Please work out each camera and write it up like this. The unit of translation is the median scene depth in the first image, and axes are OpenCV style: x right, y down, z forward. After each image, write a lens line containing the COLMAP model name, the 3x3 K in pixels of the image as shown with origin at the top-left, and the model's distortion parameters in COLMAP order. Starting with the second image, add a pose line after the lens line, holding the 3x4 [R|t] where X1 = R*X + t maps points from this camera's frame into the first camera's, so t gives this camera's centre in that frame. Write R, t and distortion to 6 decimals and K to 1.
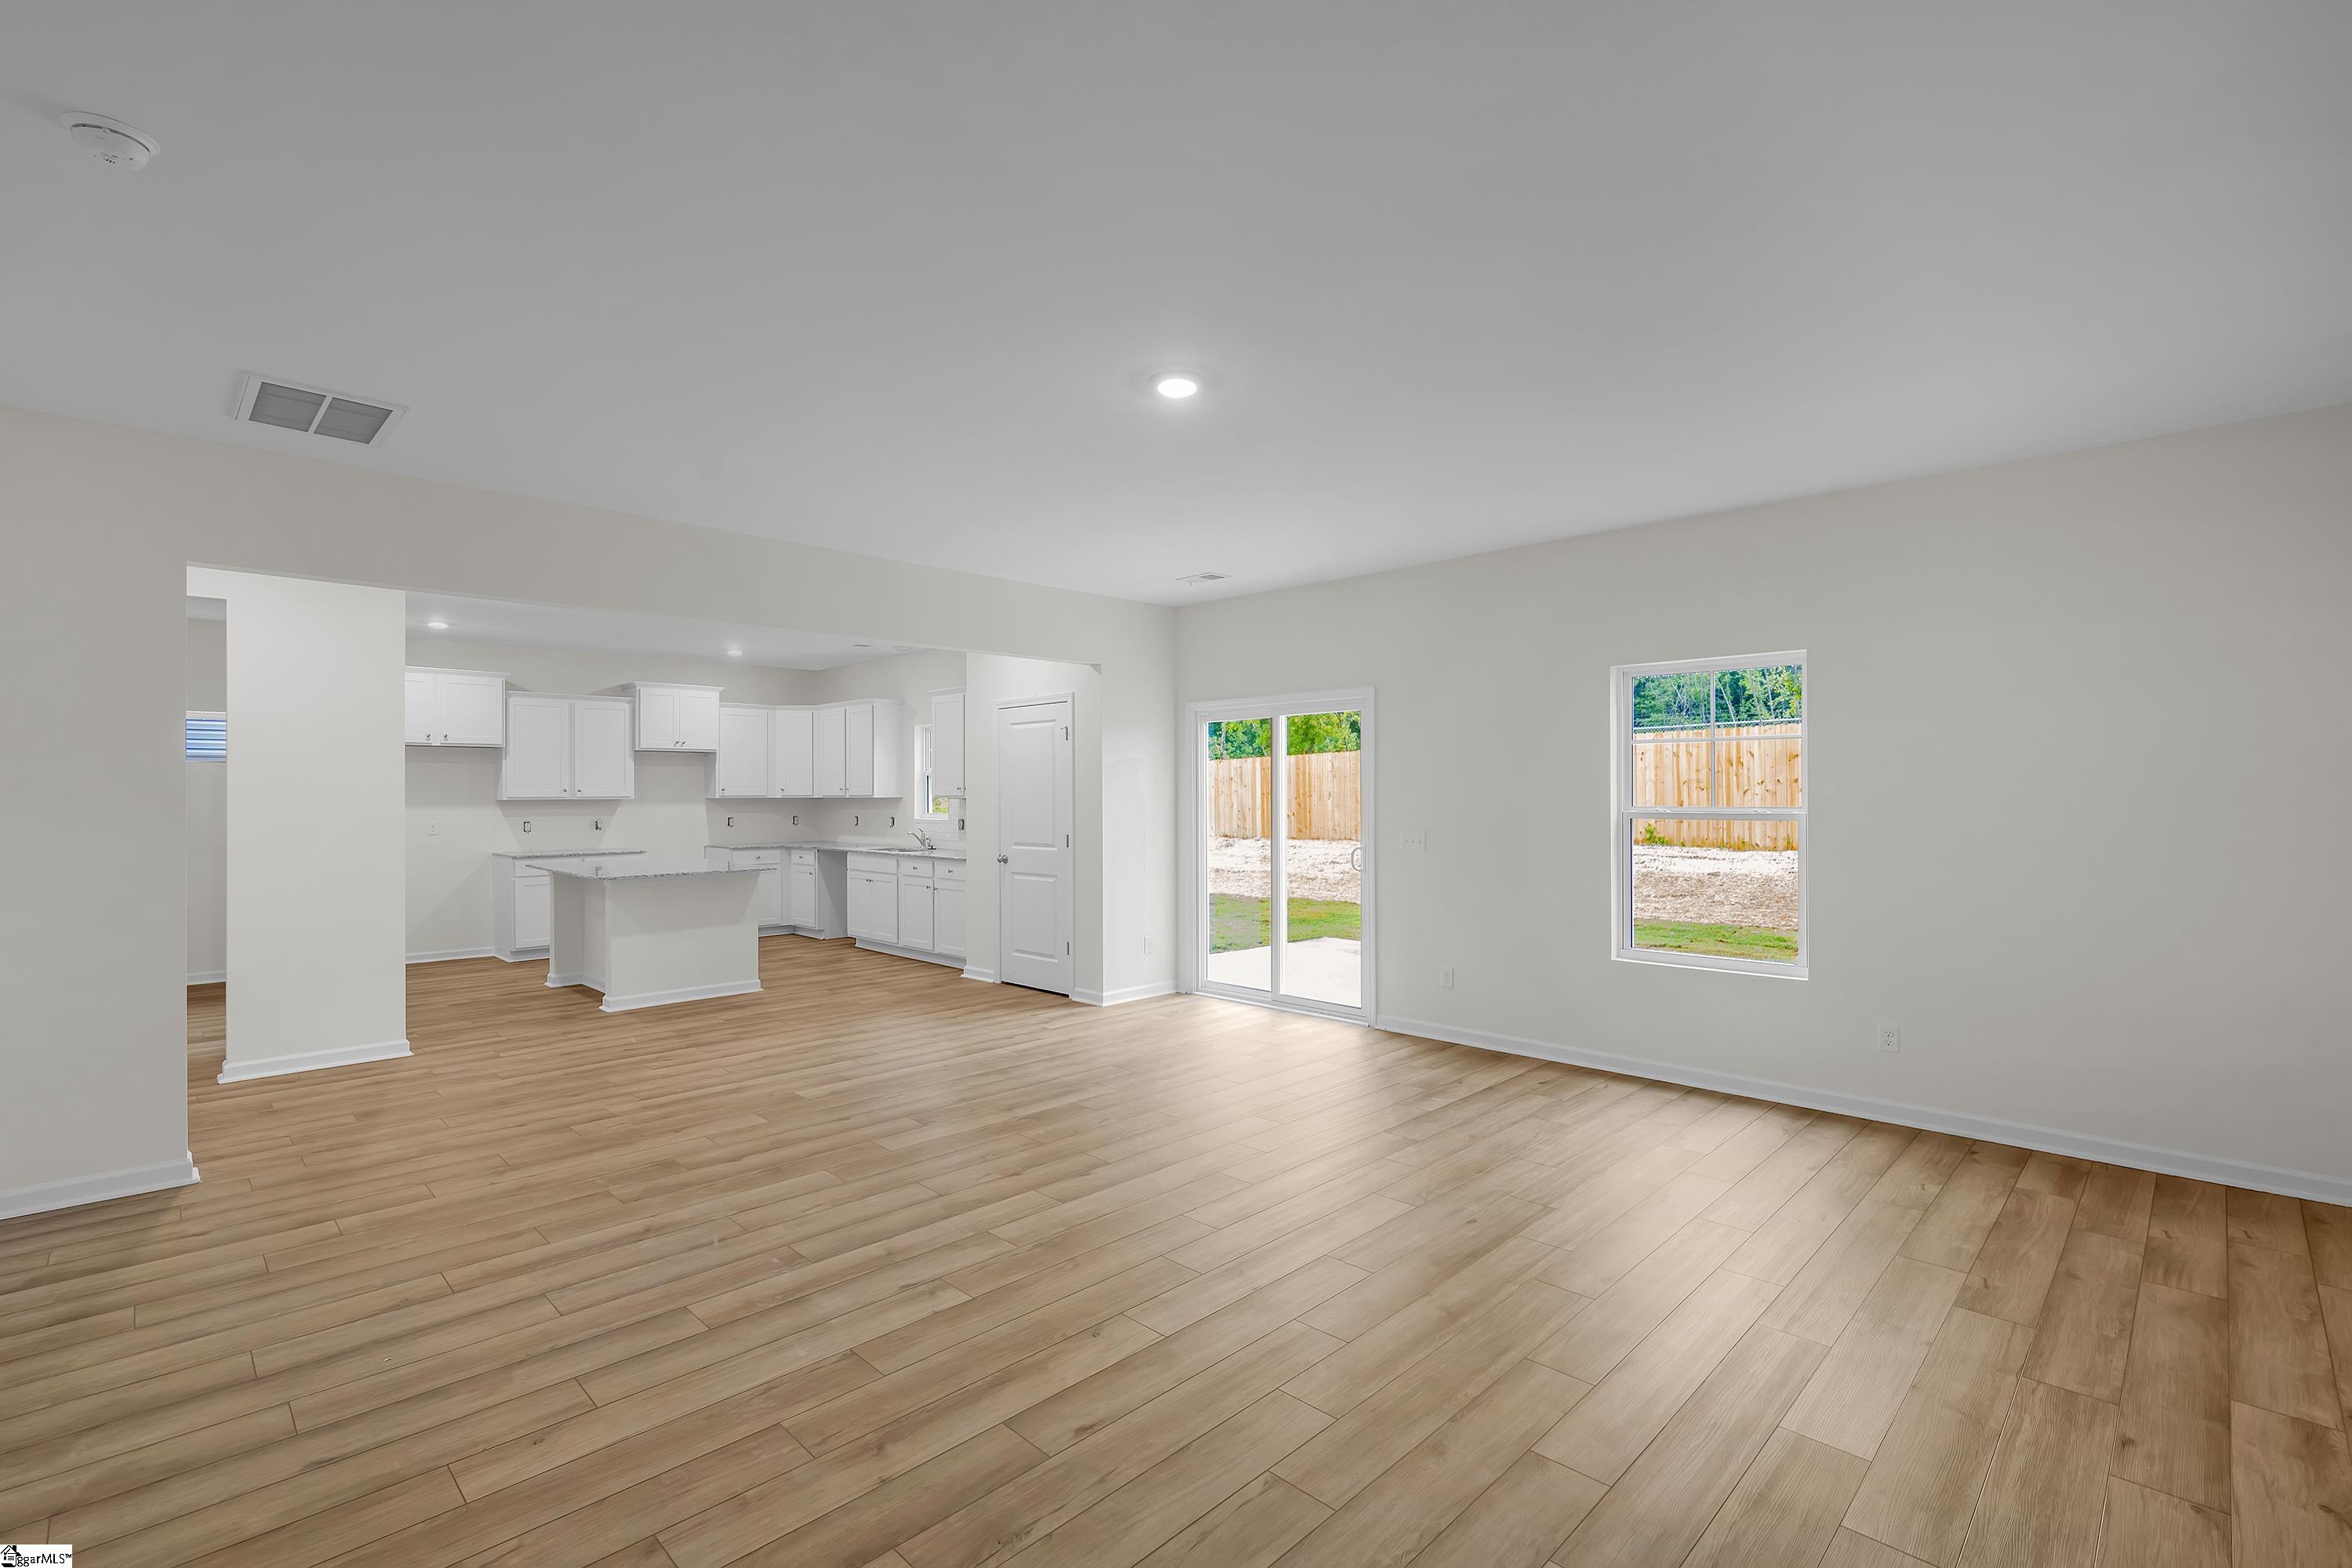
lens RADIAL K [[1053.9, 0, 1154.2], [0, 1053.9, 793.5], [0, 0, 1]] dist [-0.000226, 0.000748]
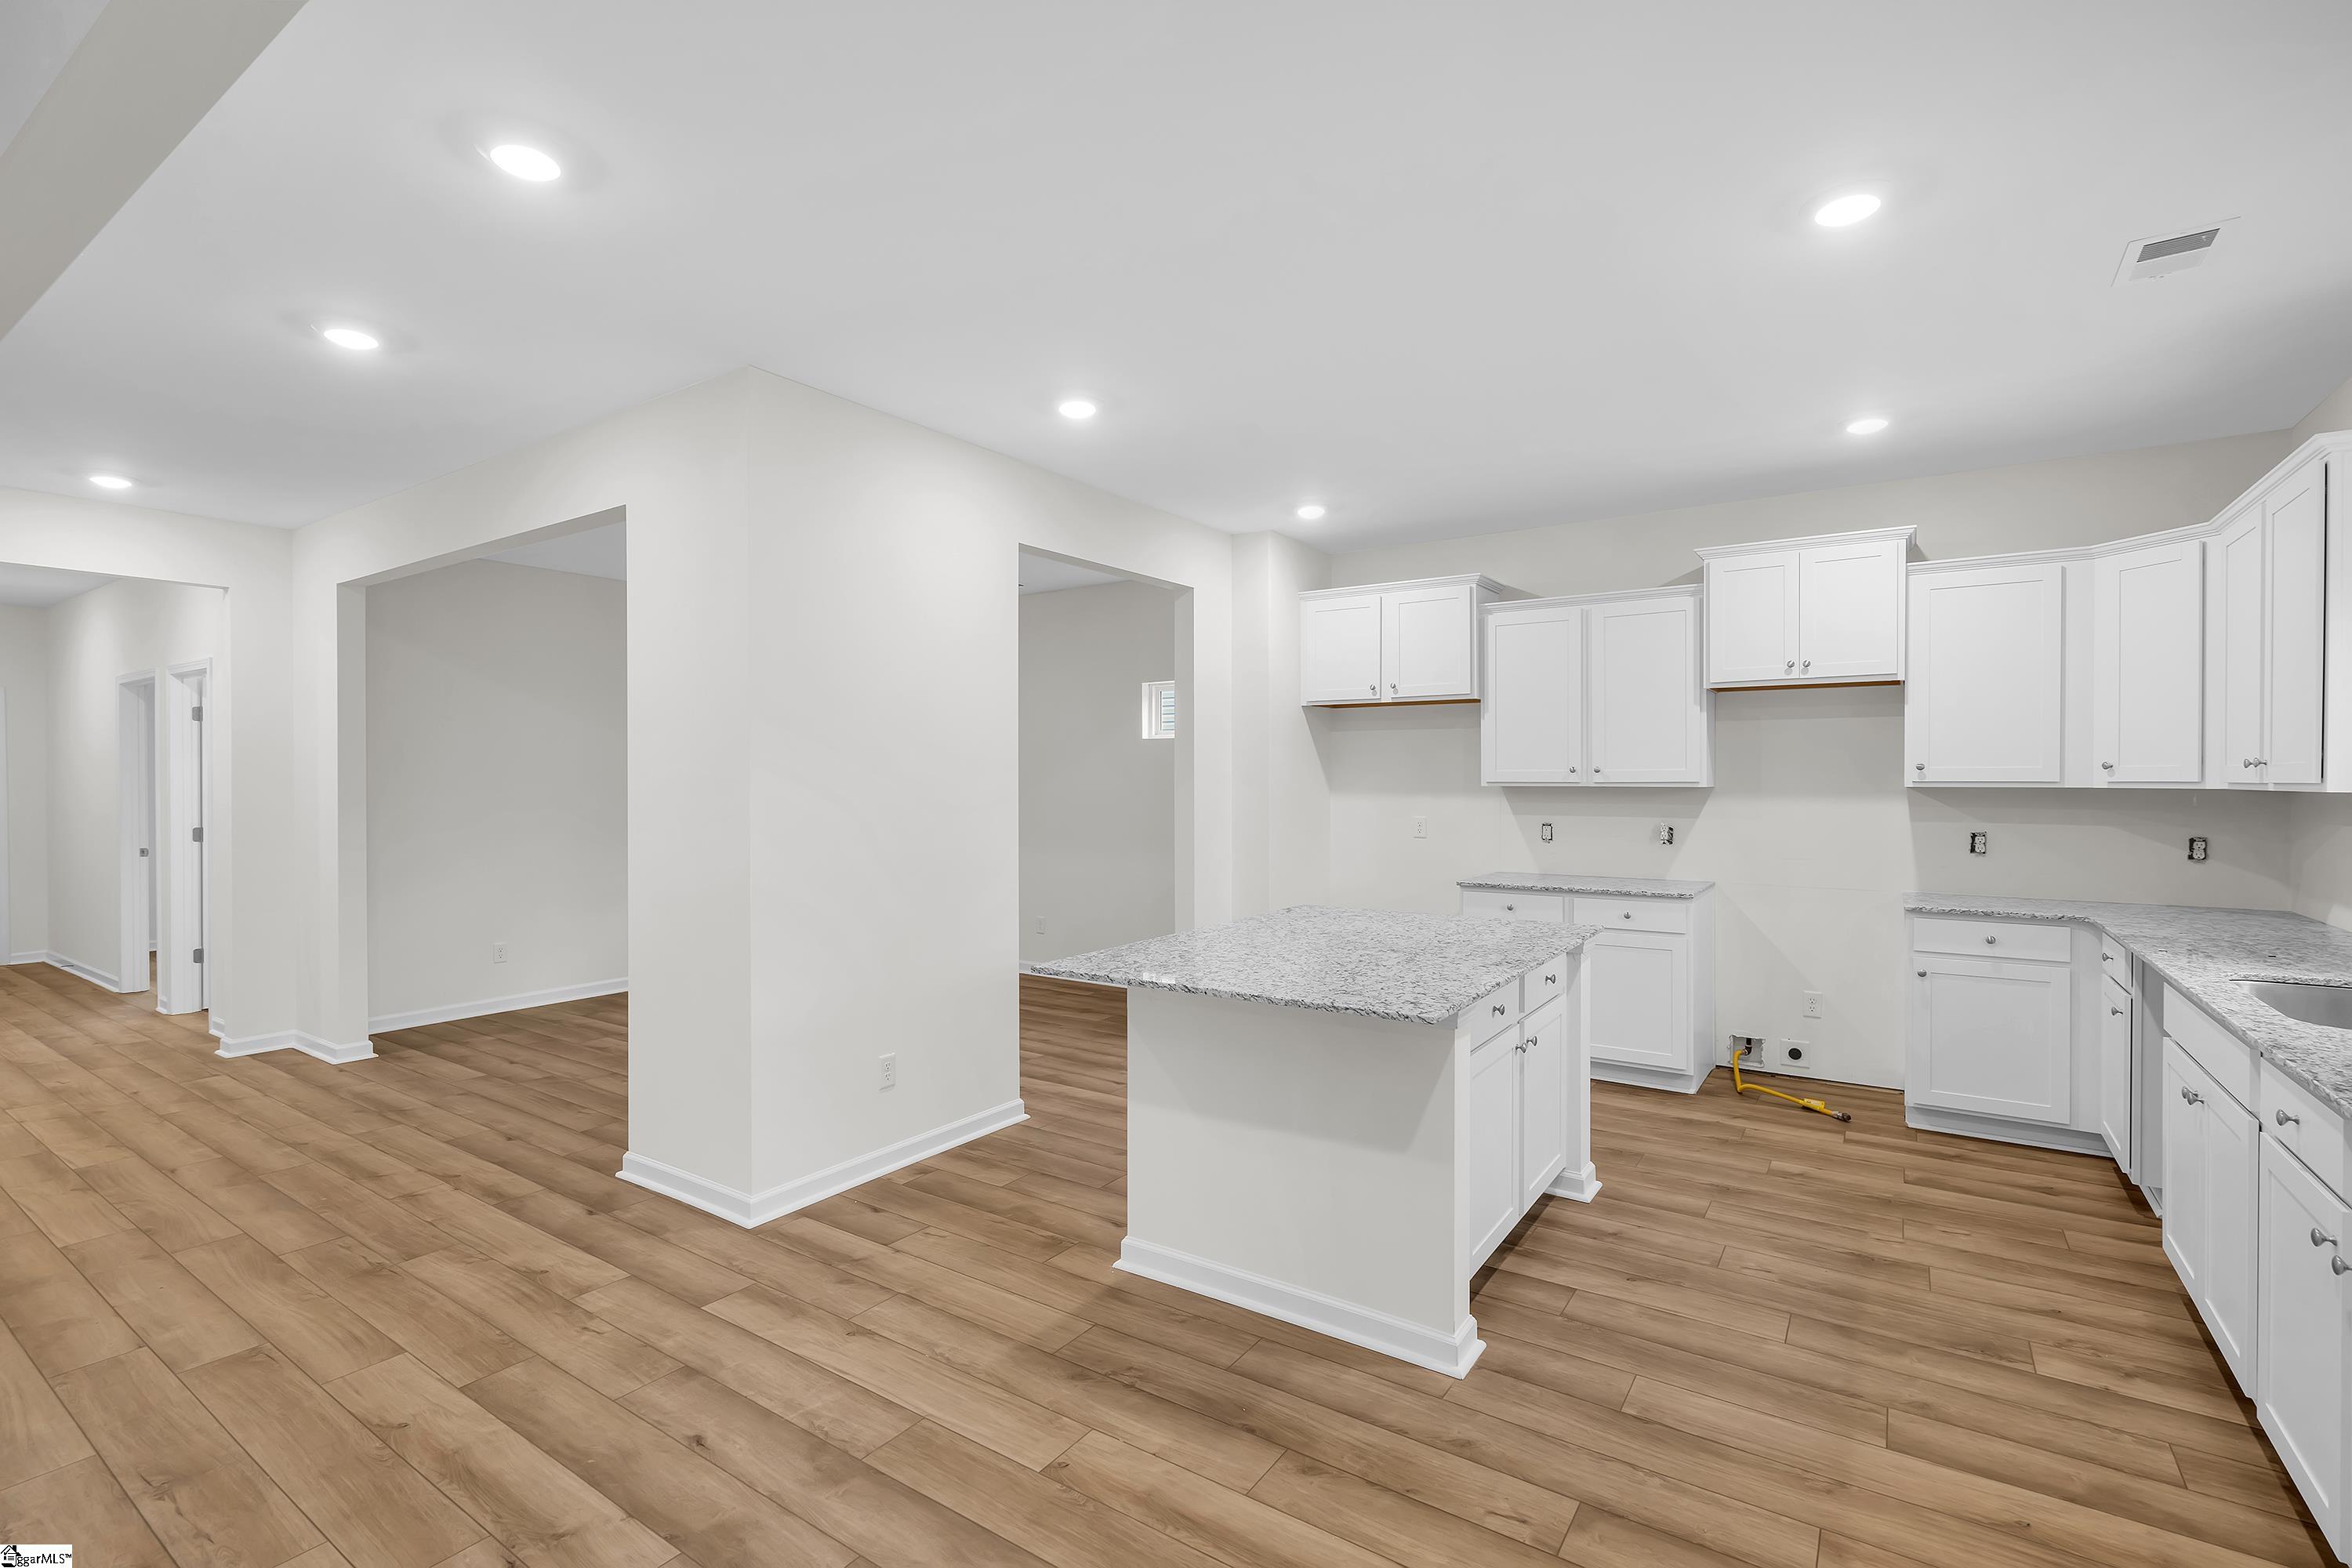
lens RADIAL K [[1053.9, 0, 1166.4], [0, 1053.9, 790.6], [0, 0, 1]] dist [-0.000226, 0.000748]
pose [[0.187771, 0.016549, -0.982073, -0.053273], [-0.000712, 0.999860, 0.016712, -0.001321], [0.982213, -0.002439, 0.187756, 0.659632]]
